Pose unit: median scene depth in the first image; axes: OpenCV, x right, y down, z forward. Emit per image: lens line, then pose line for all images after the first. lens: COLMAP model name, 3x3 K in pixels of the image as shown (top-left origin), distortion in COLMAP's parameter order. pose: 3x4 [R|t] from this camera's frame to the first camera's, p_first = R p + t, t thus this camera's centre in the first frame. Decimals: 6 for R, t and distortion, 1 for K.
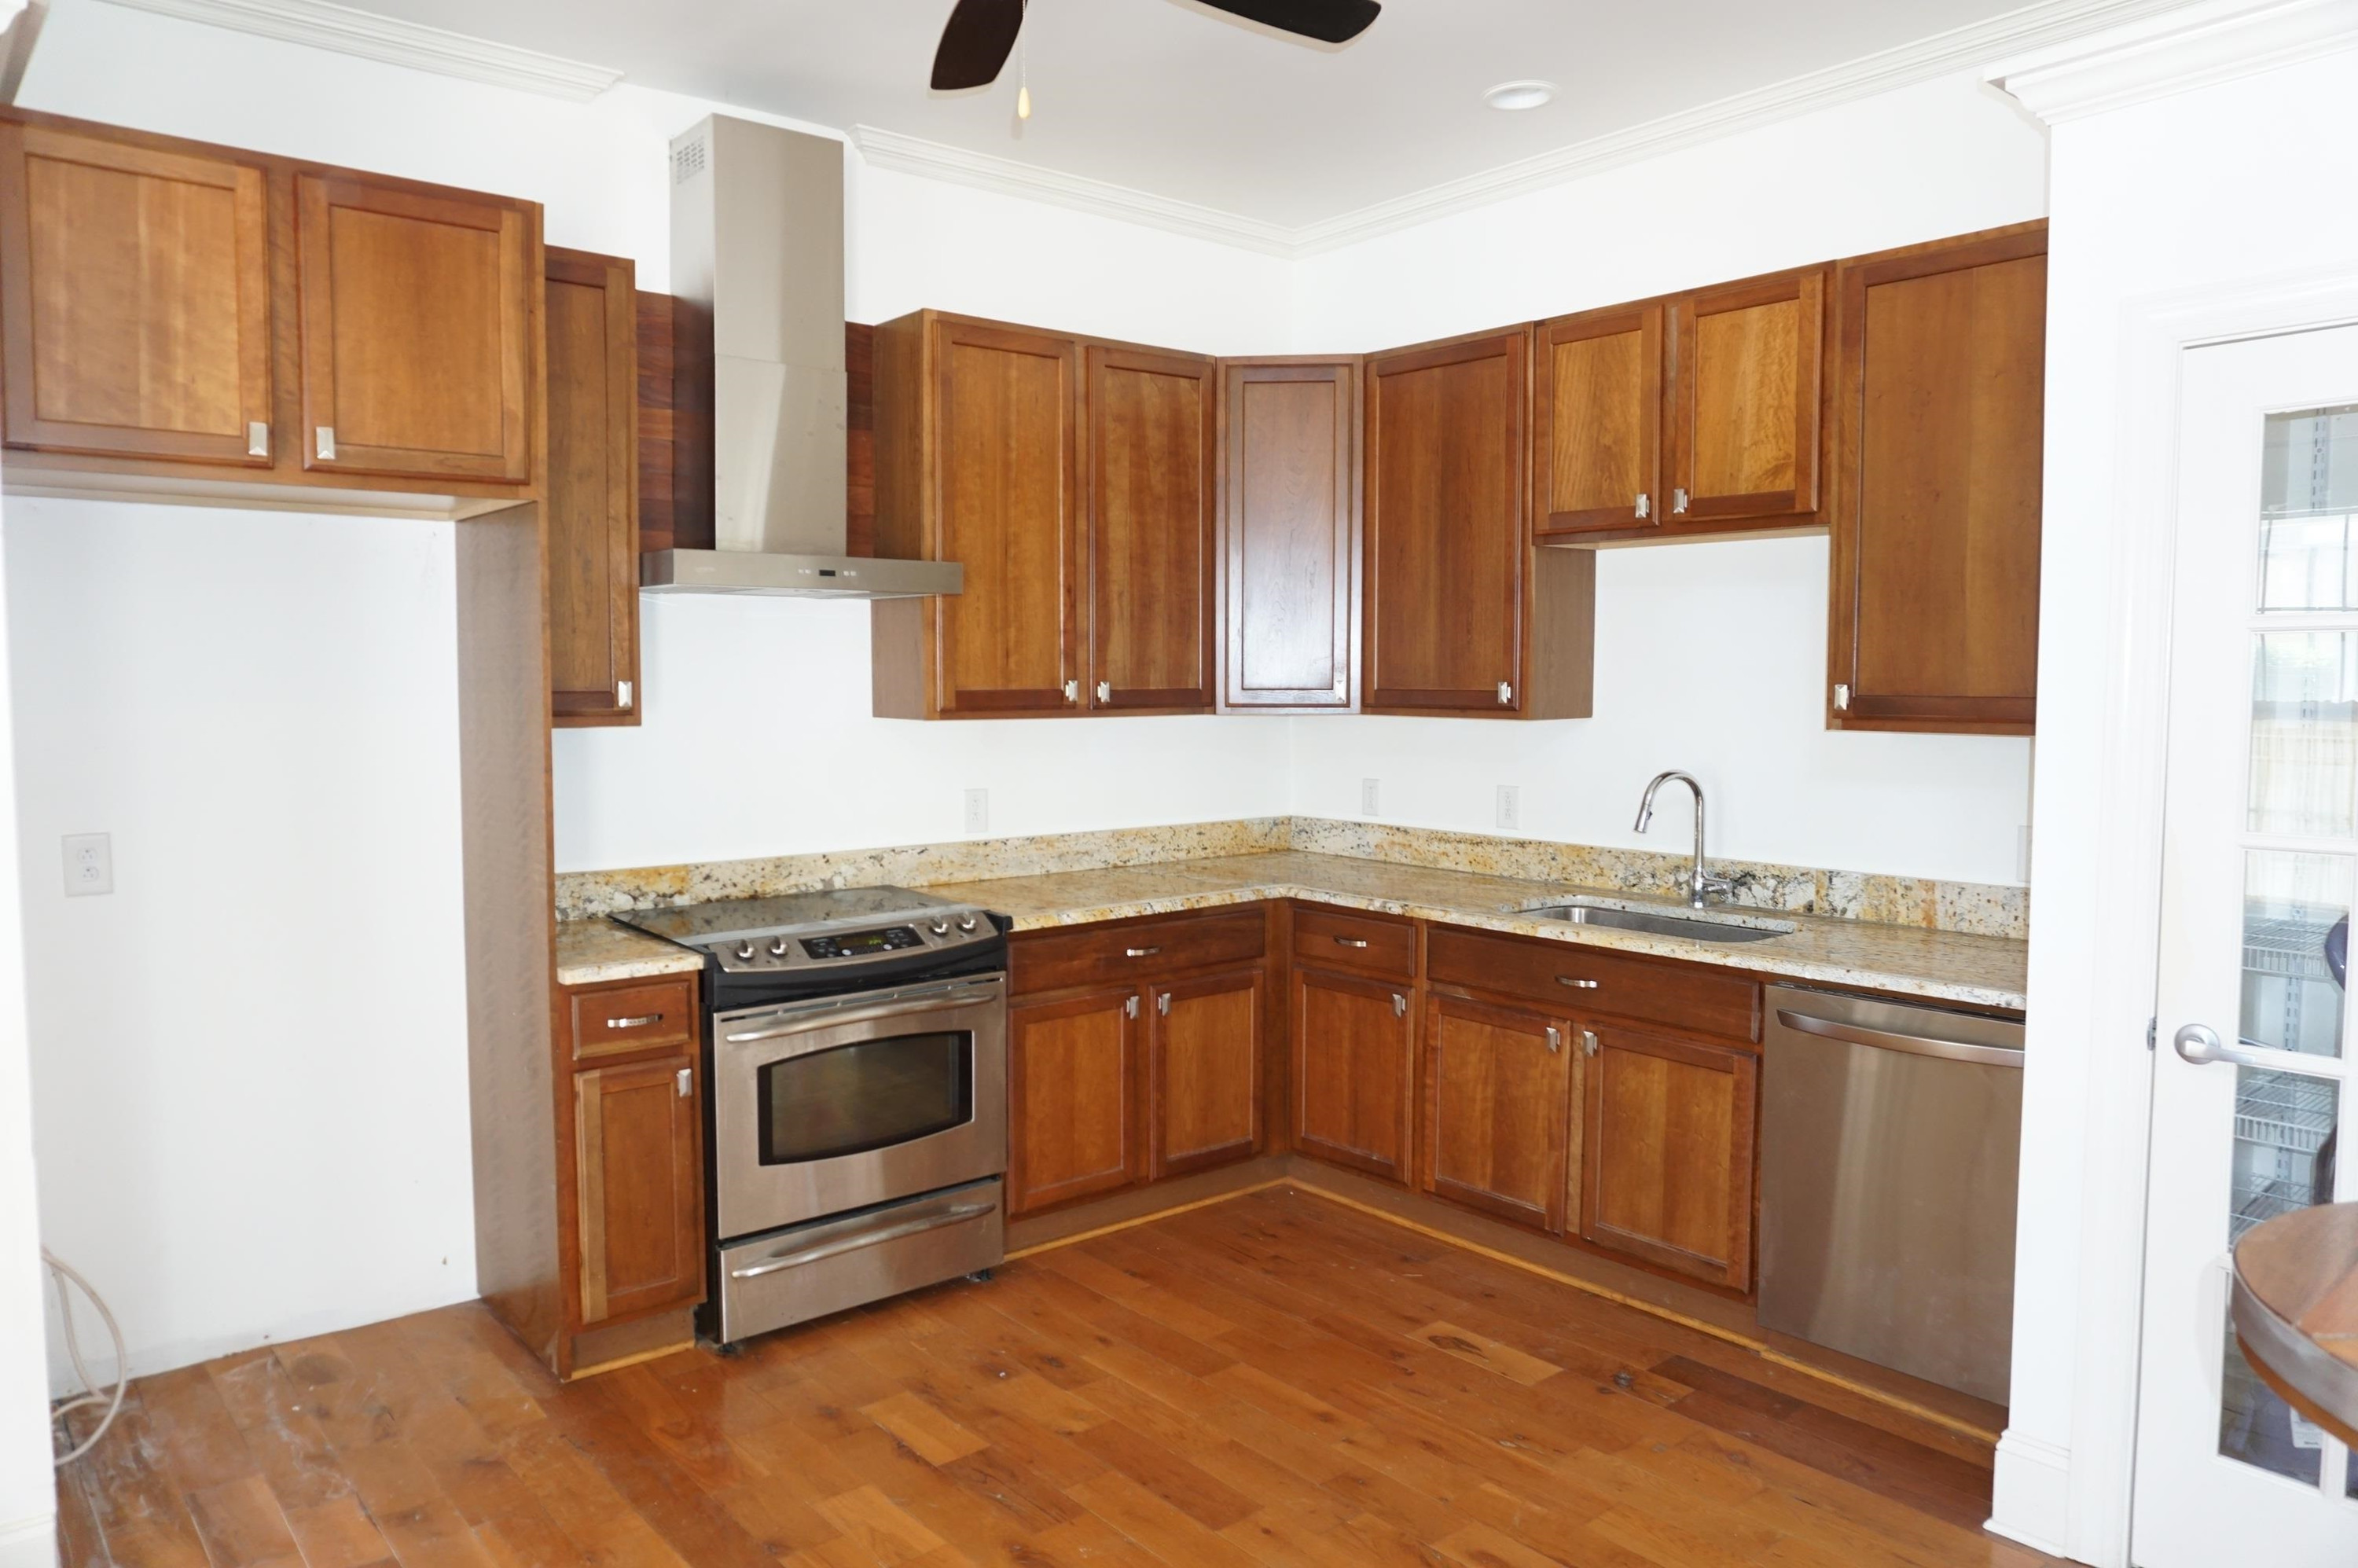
lens RADIAL K [[1595.1, 0, 1155.9], [0, 1595.1, 792.1], [0, 0, 1]] dist [-0.050400, 0.037096]
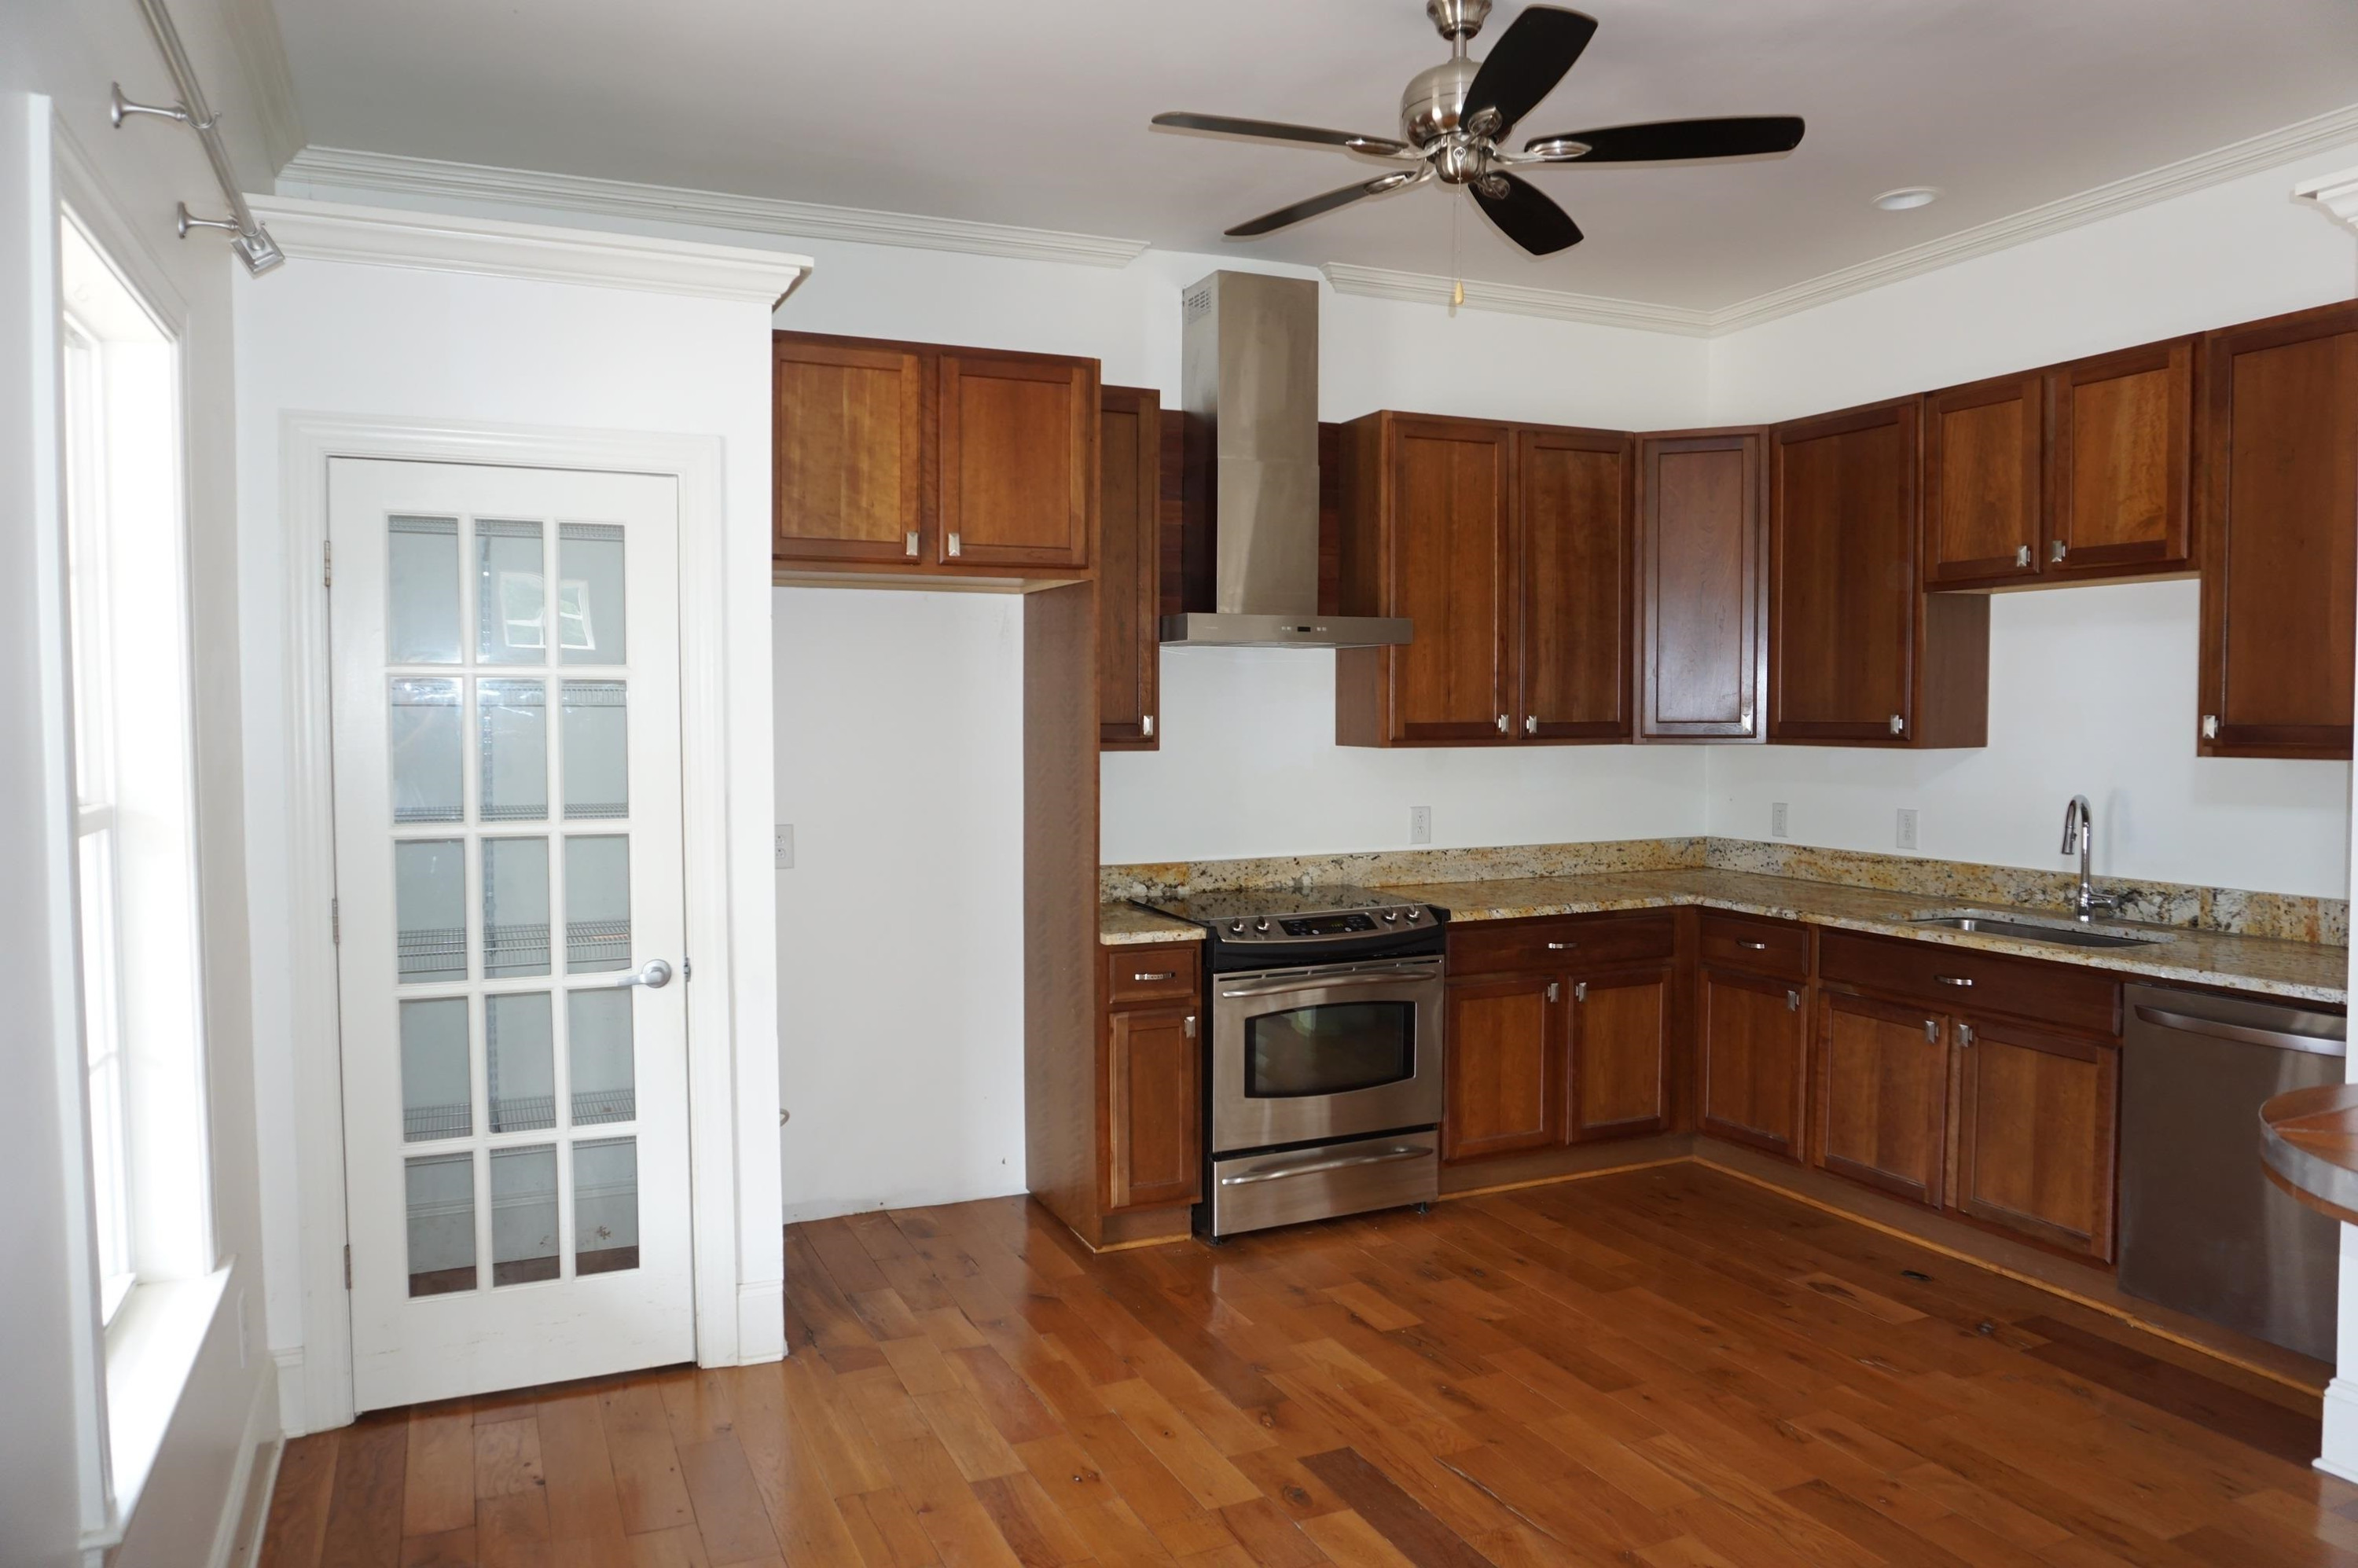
lens RADIAL K [[1595.1, 0, 1166.1], [0, 1595.1, 789.5], [0, 0, 1]] dist [-0.050400, 0.037096]
pose [[0.963571, 0.009172, -0.267297, 0.024671], [-0.015806, 0.999618, -0.022677, 0.018351], [0.266986, 0.026076, 0.963347, -0.227198]]
